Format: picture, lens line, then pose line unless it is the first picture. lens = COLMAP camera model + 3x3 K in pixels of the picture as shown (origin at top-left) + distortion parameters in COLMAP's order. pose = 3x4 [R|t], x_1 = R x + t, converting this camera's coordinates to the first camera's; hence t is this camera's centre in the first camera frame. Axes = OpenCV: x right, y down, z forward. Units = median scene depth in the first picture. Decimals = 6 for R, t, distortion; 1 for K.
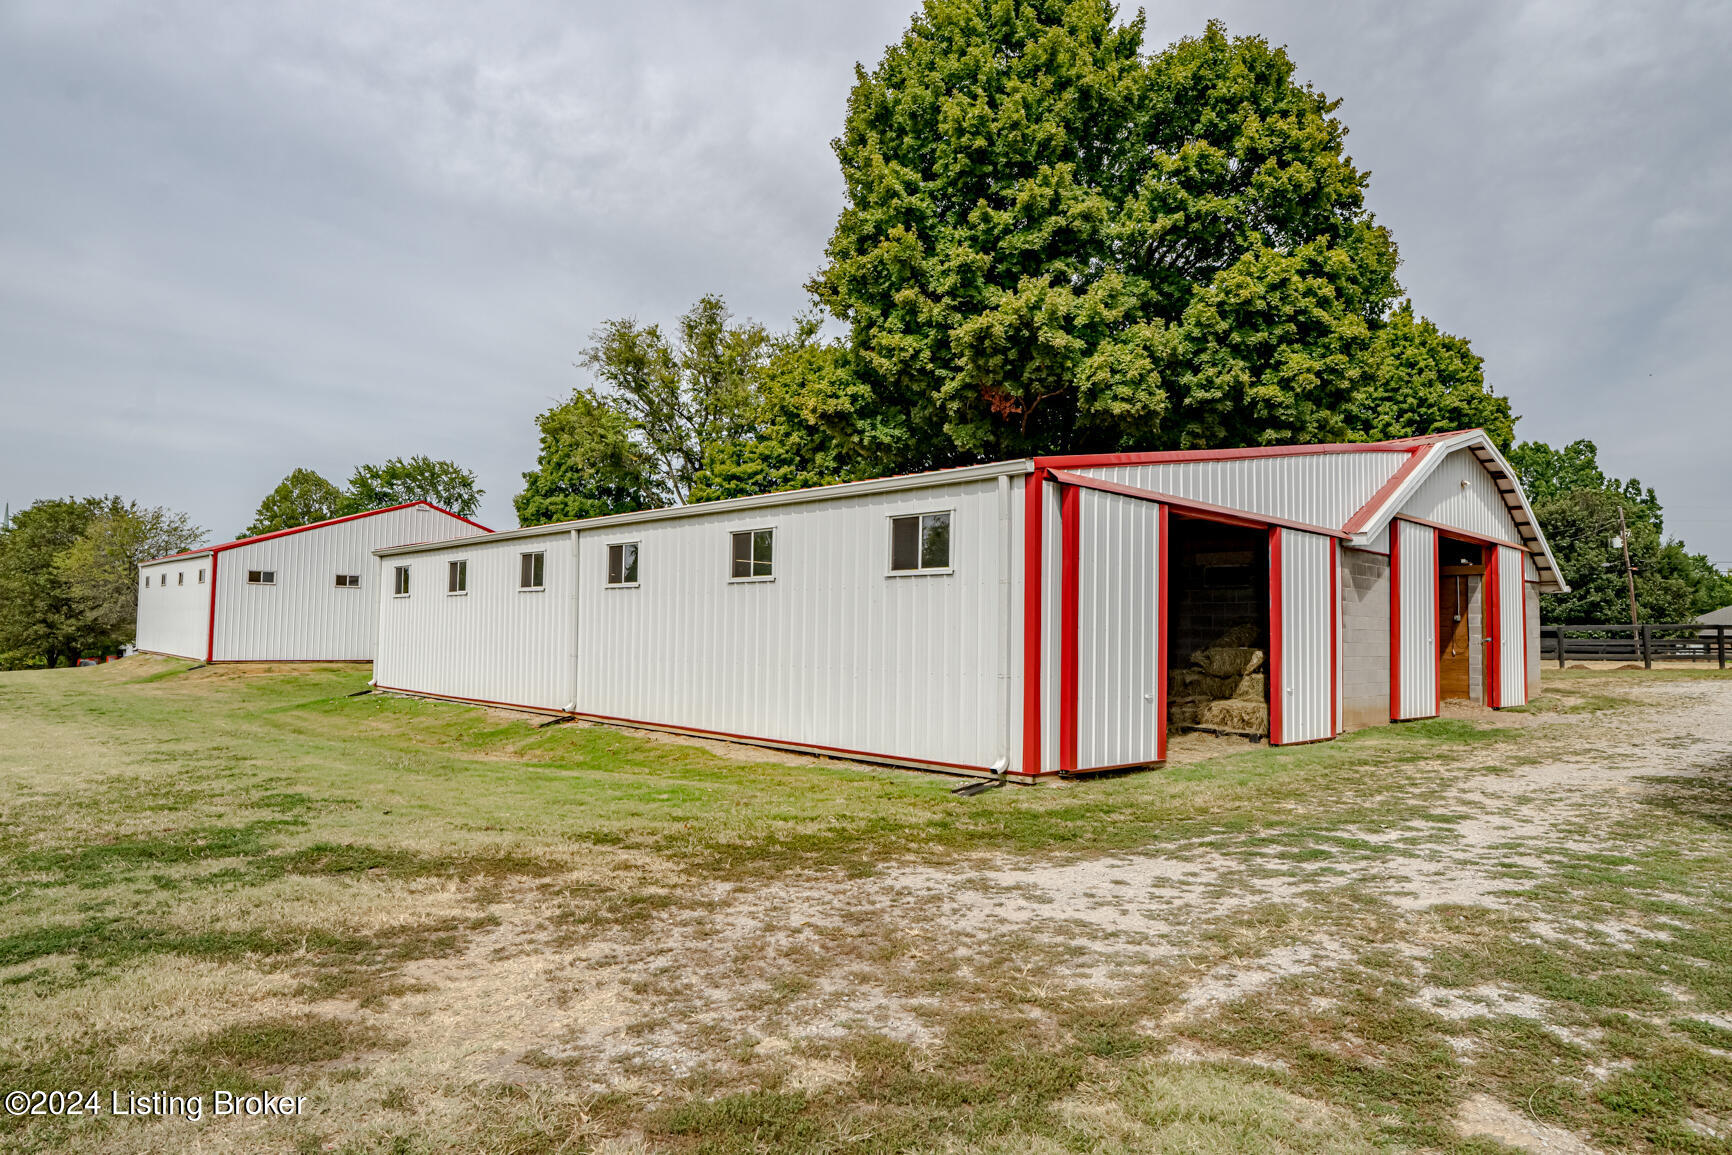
lens RADIAL K [[1081.4, 0, 866.0], [0, 1081.4, 577.5], [0, 0, 1]] dist [-0.058262, 0.082938]
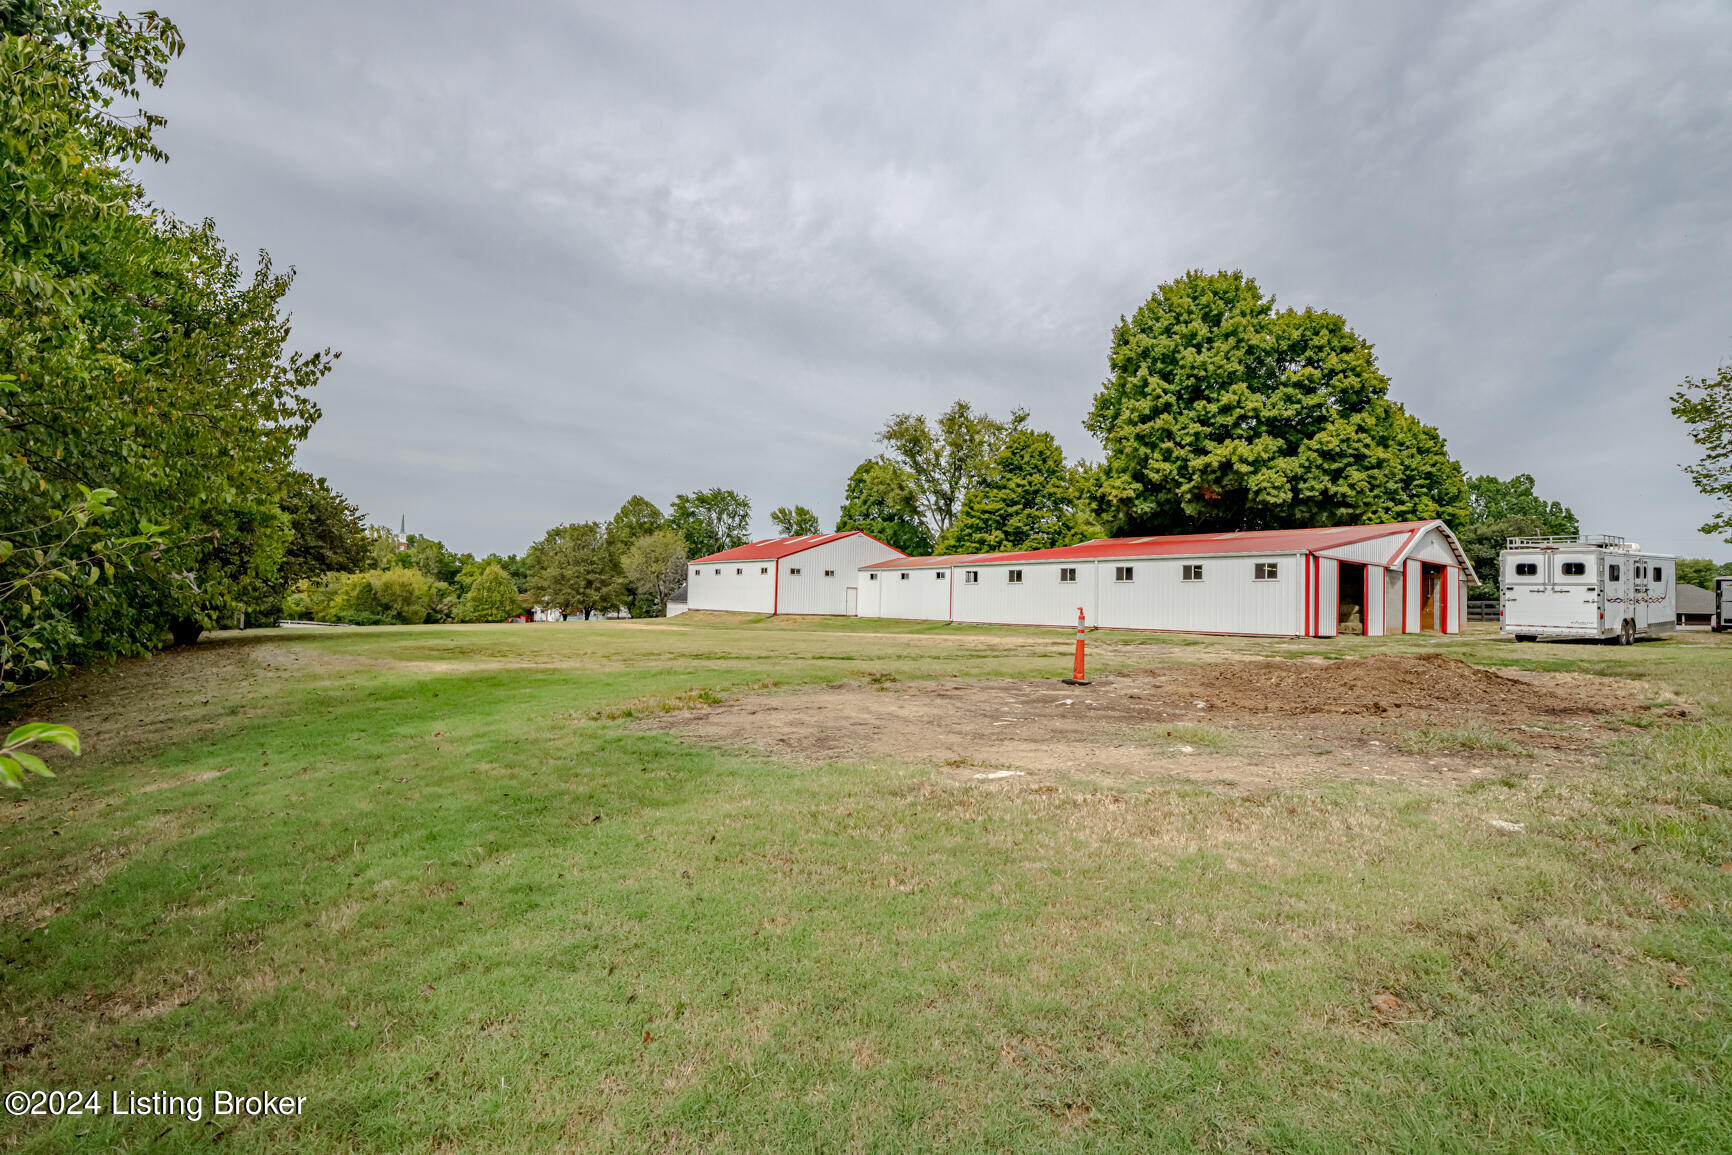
lens RADIAL K [[814.5, 0, 873.8], [0, 814.5, 590.6], [0, 0, 1]] dist [-0.067719, 0.035030]
pose [[0.994462, 0.008216, -0.104779, -0.367046], [-0.004957, 0.999497, 0.031319, -0.017657], [0.104984, -0.030626, 0.994002, -0.661944]]
